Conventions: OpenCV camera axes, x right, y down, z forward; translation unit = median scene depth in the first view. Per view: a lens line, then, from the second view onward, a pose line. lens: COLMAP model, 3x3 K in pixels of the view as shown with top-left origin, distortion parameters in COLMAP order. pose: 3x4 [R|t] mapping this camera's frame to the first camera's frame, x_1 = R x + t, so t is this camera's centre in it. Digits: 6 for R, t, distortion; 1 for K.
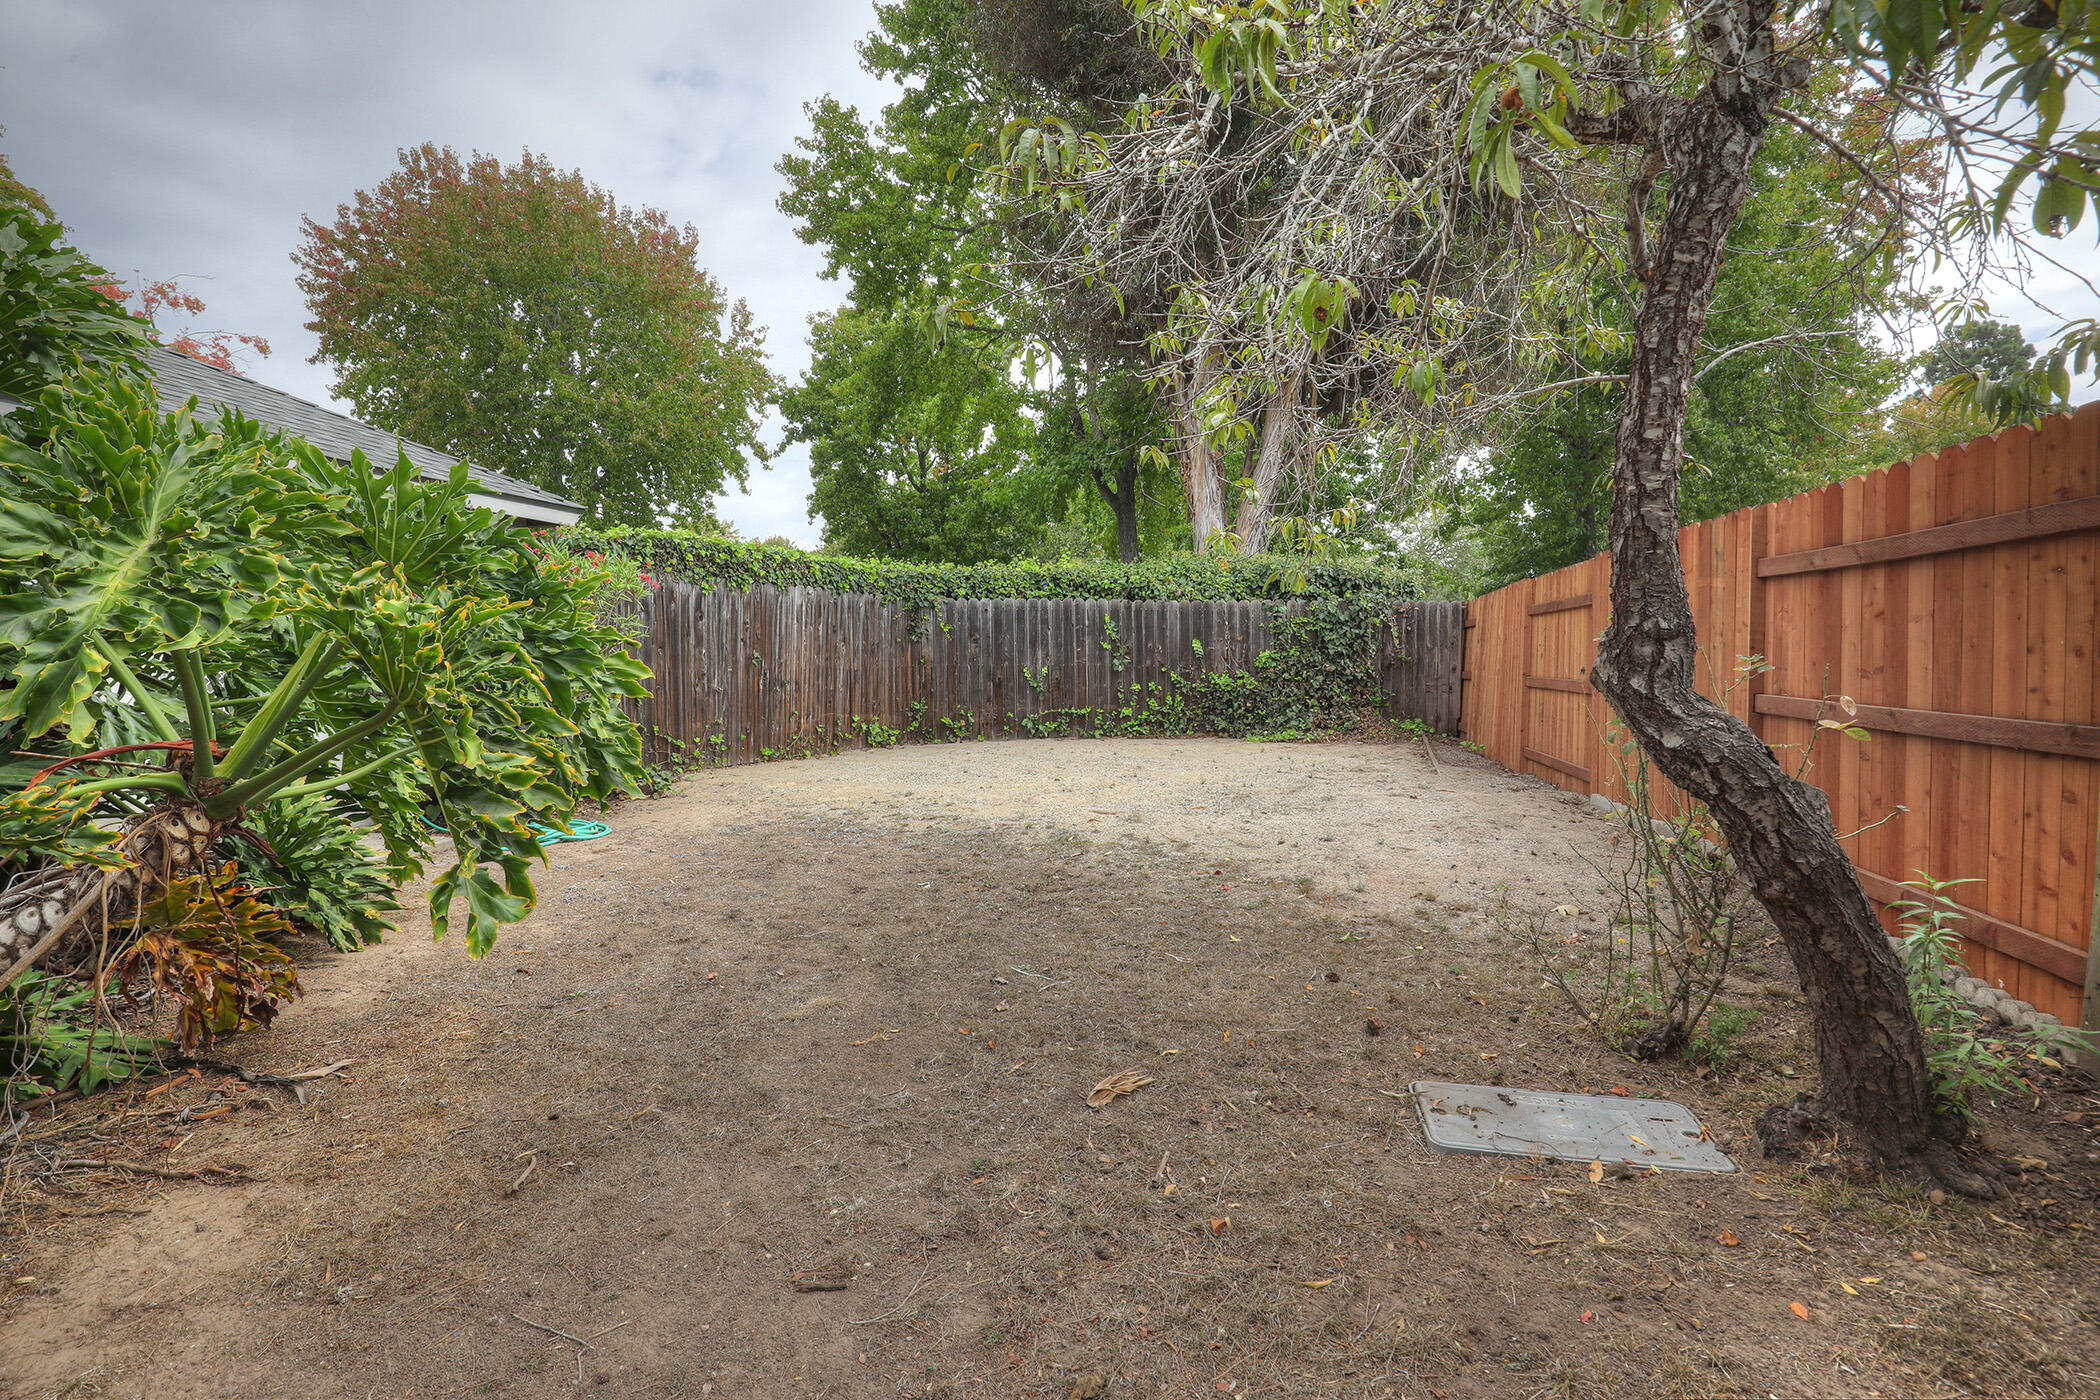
lens RADIAL K [[978.5, 0, 1050.4], [0, 978.5, 695.2], [0, 0, 1]] dist [-0.015855, 0.000119]
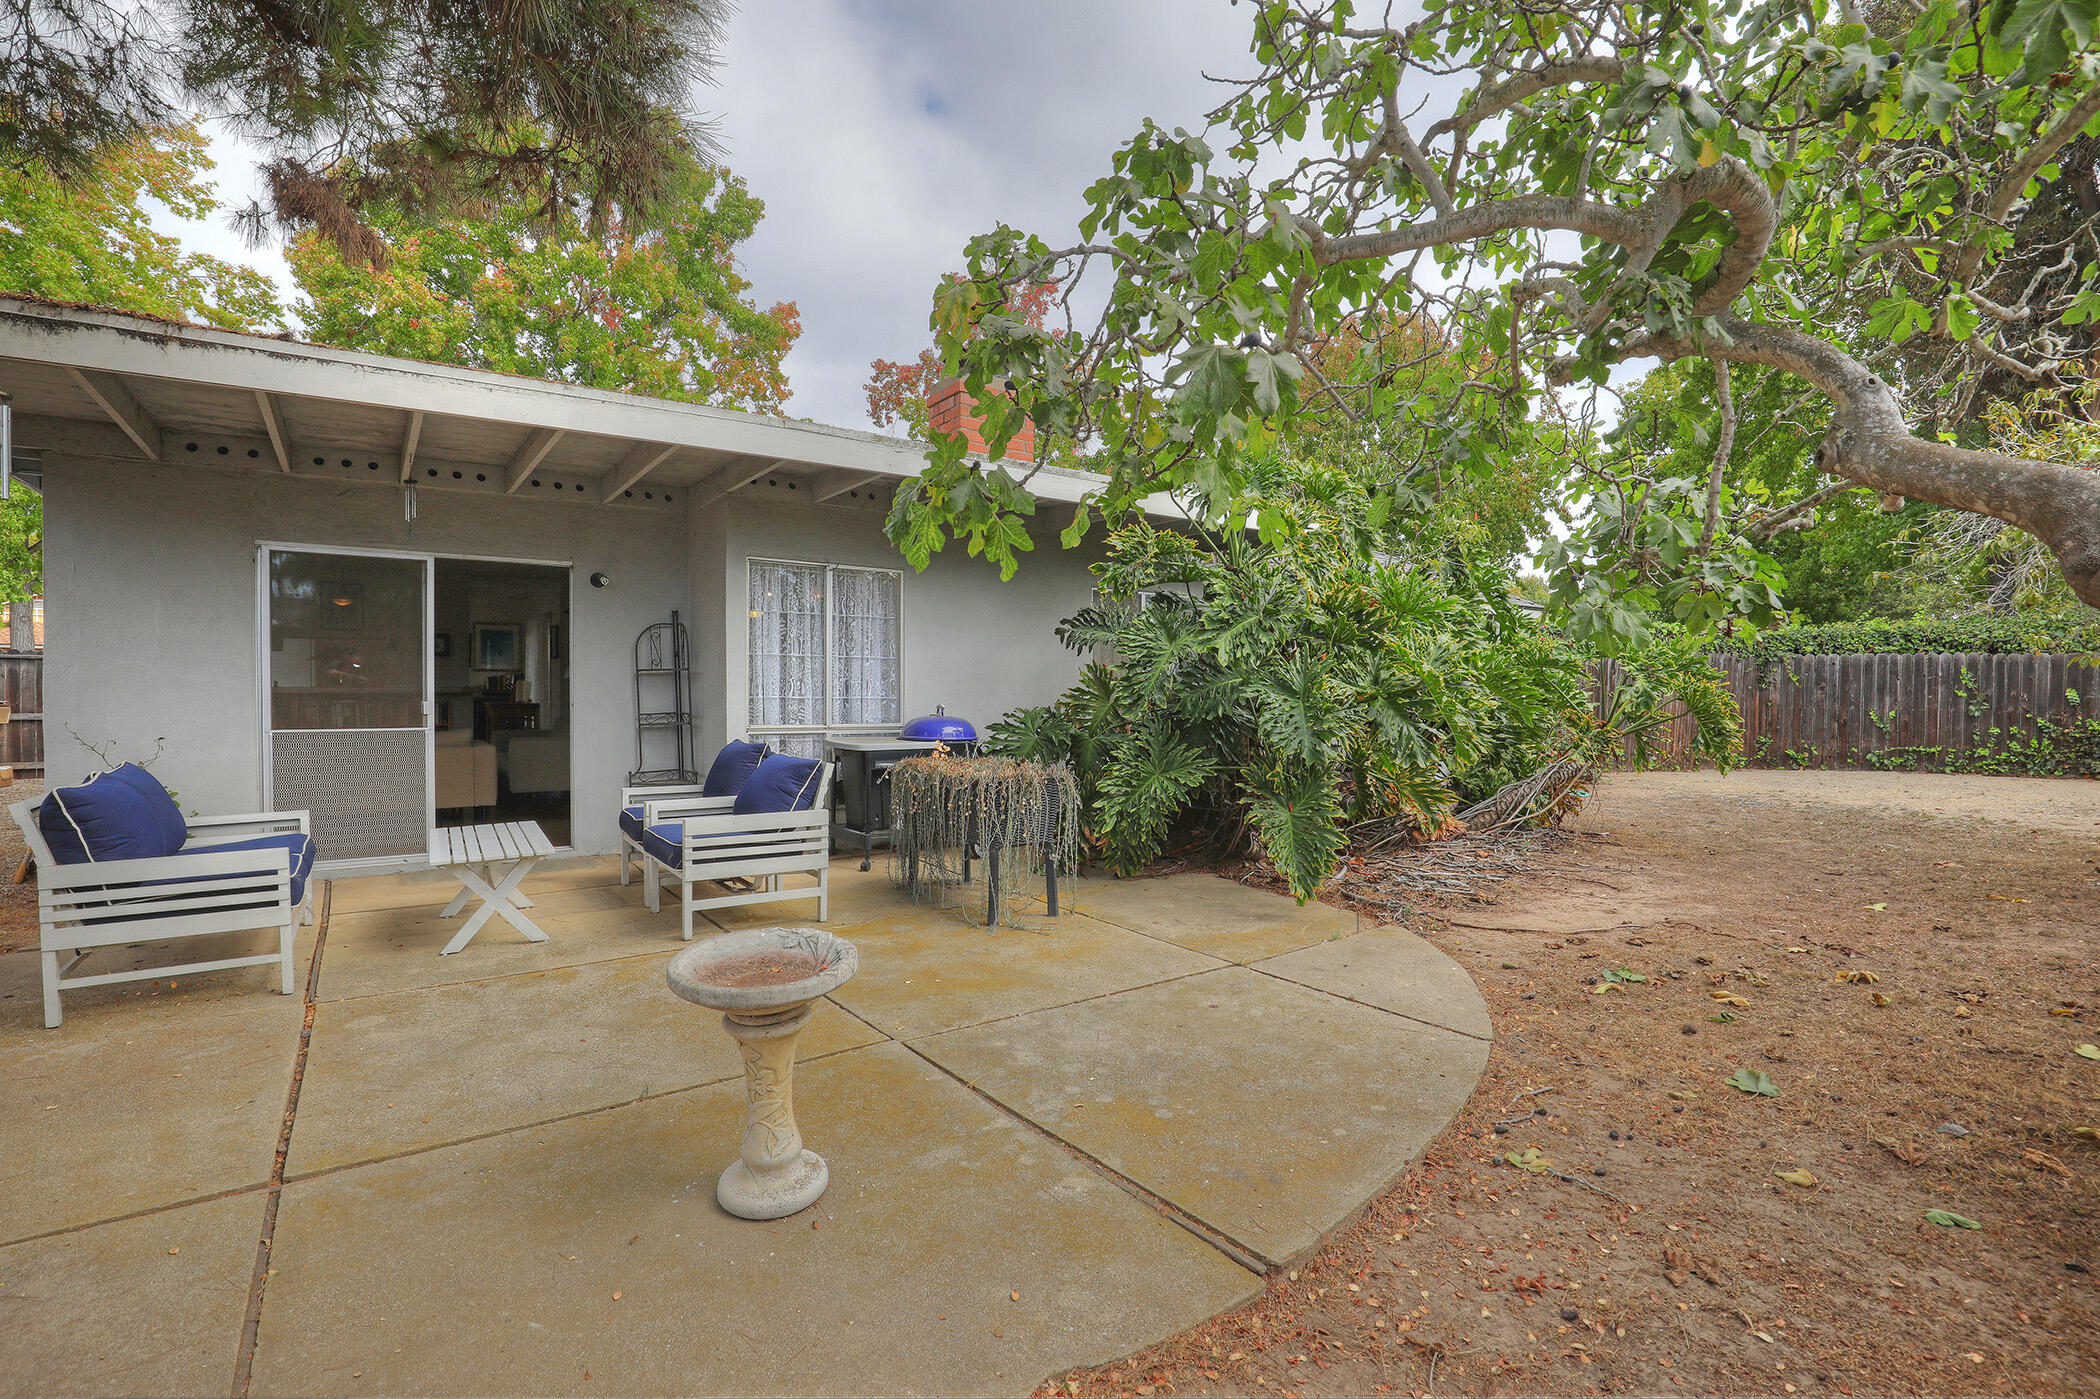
lens RADIAL K [[978.5, 0, 1080.9], [0, 978.5, 728.6], [0, 0, 1]] dist [-0.015855, 0.000119]
pose [[0.771086, 0.033319, -0.635858, -0.017814], [-0.038216, 0.999251, 0.006018, 0.022895], [0.635583, 0.019660, 0.771782, -0.528367]]
